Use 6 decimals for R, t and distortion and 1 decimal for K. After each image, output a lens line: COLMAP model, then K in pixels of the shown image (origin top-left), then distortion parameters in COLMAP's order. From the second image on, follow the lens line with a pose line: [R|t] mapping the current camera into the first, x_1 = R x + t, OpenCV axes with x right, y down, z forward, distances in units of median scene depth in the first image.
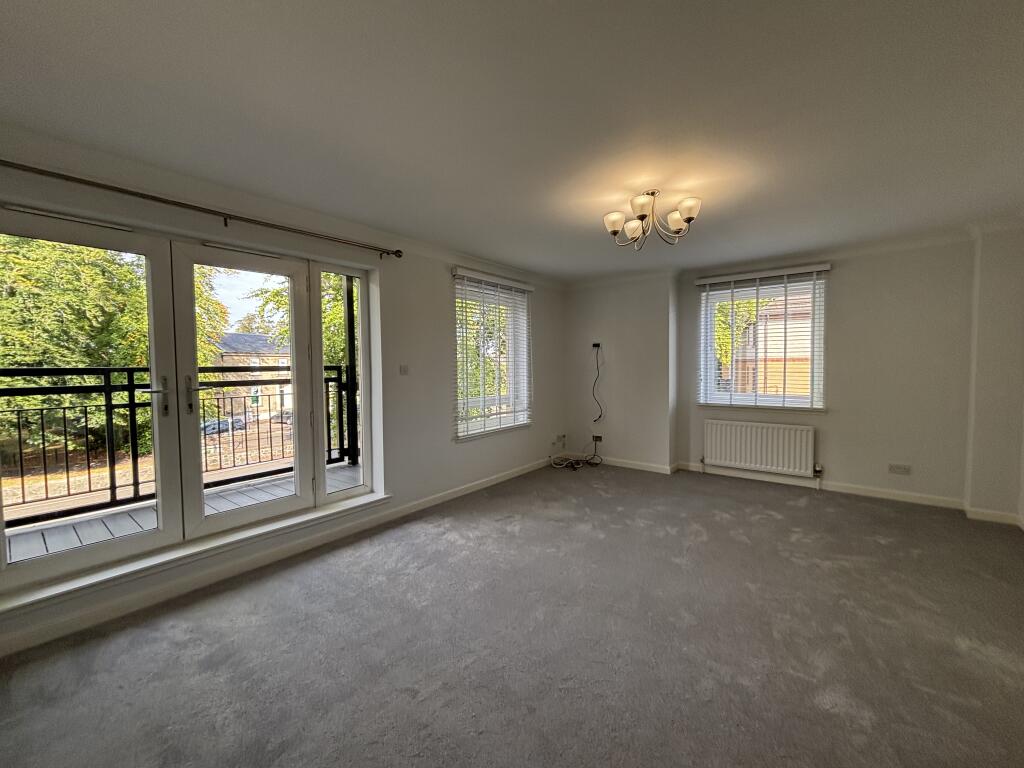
lens RADIAL K [[411.6, 0, 522.9], [0, 411.6, 378.7], [0, 0, 1]] dist [-0.000622, 0.001217]
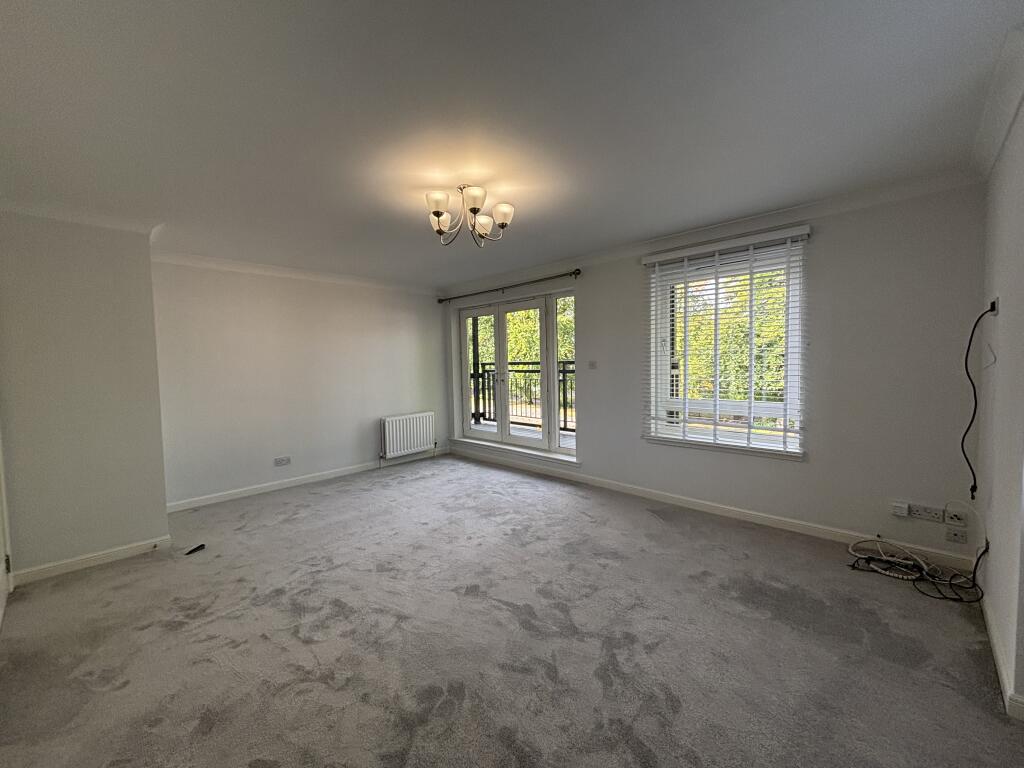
lens RADIAL K [[411.6, 0, 515.2], [0, 411.6, 382.8], [0, 0, 1]] dist [-0.000622, 0.001217]
pose [[-0.109718, 0.061321, -0.992069, 1.015905], [-0.012415, 0.997933, 0.063057, -0.046212], [0.993885, 0.019235, -0.108730, 0.995249]]
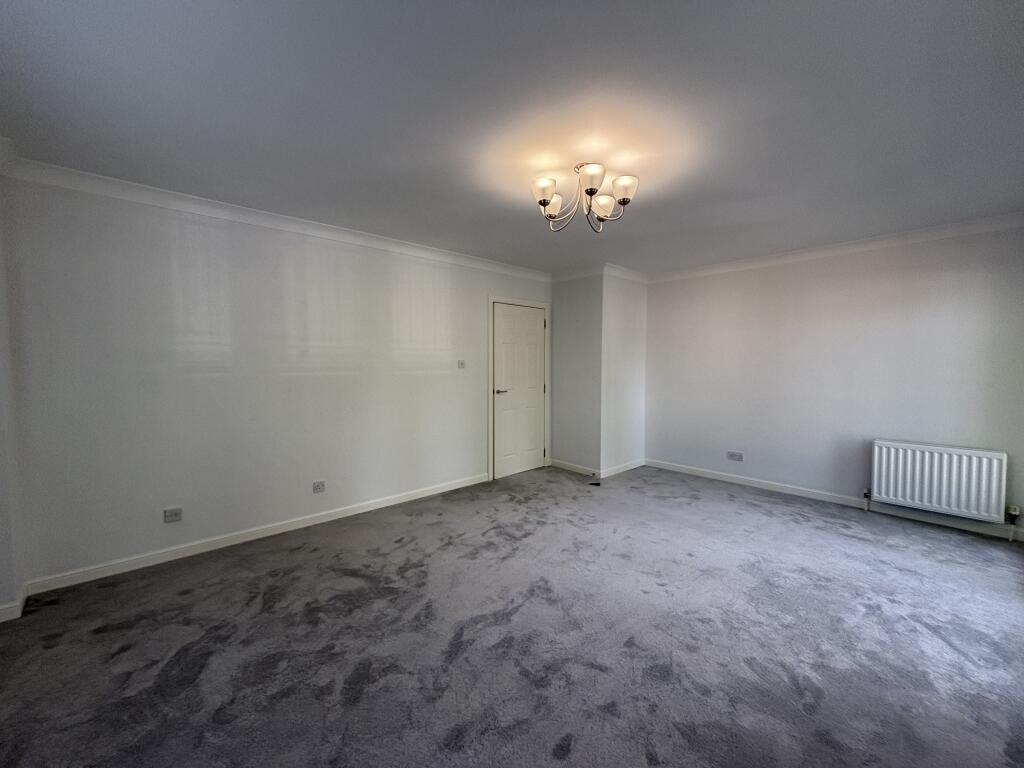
lens RADIAL K [[411.6, 0, 506.8], [0, 411.6, 383.9], [0, 0, 1]] dist [-0.000622, 0.001217]
pose [[-0.981530, 0.002338, 0.191294, 0.245857], [0.018861, 0.996237, 0.084599, -0.058285], [-0.190376, 0.086645, -0.977880, 1.540655]]
